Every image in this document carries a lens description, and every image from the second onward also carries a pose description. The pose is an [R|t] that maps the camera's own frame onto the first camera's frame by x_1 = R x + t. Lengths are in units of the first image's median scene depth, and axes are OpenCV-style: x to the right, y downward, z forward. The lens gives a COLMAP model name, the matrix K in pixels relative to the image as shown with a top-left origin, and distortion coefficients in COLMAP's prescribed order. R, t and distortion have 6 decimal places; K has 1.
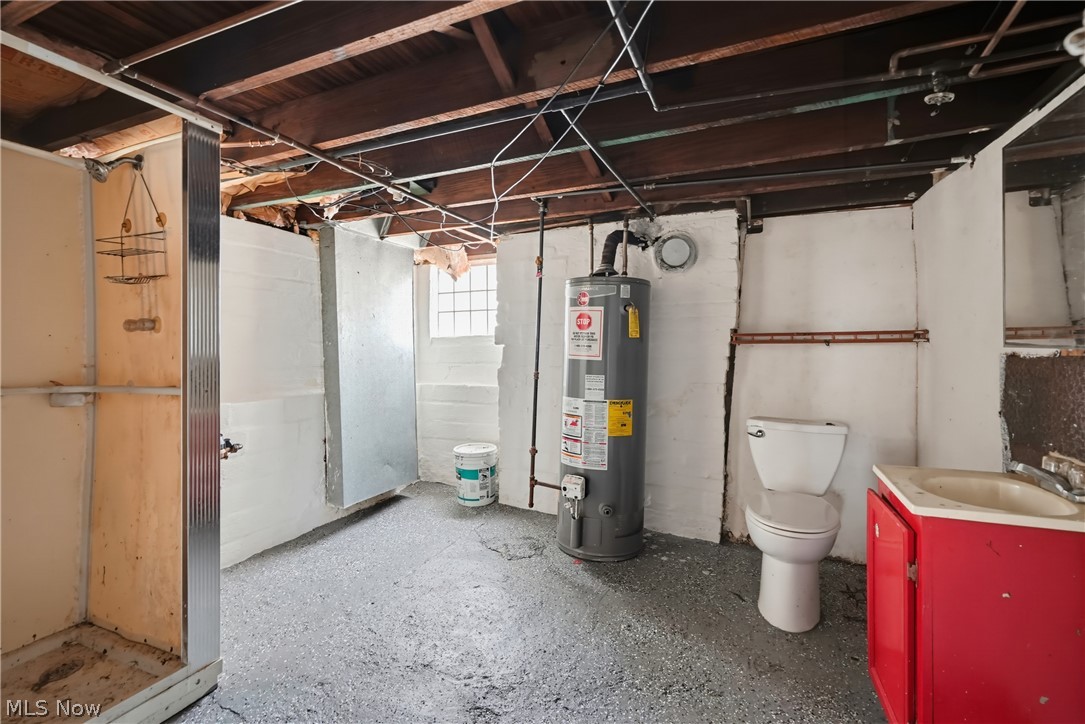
lens RADIAL K [[489.6, 0, 546.8], [0, 489.6, 358.0], [0, 0, 1]] dist [0.002251, 0.000150]
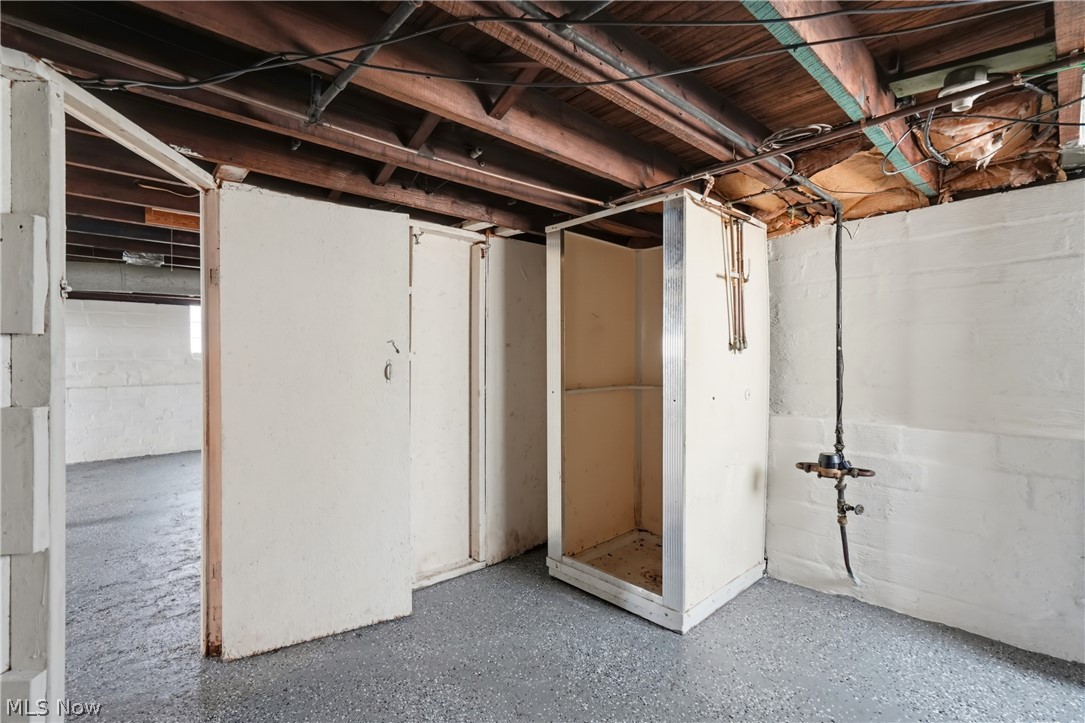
lens RADIAL K [[489.6, 0, 546.8], [0, 489.6, 357.5], [0, 0, 1]] dist [0.002251, 0.000150]
pose [[-0.410207, 0.008586, -0.911952, 0.369657], [0.000164, 0.999956, 0.009341, -0.035729], [0.911993, 0.003682, -0.410190, 0.709875]]
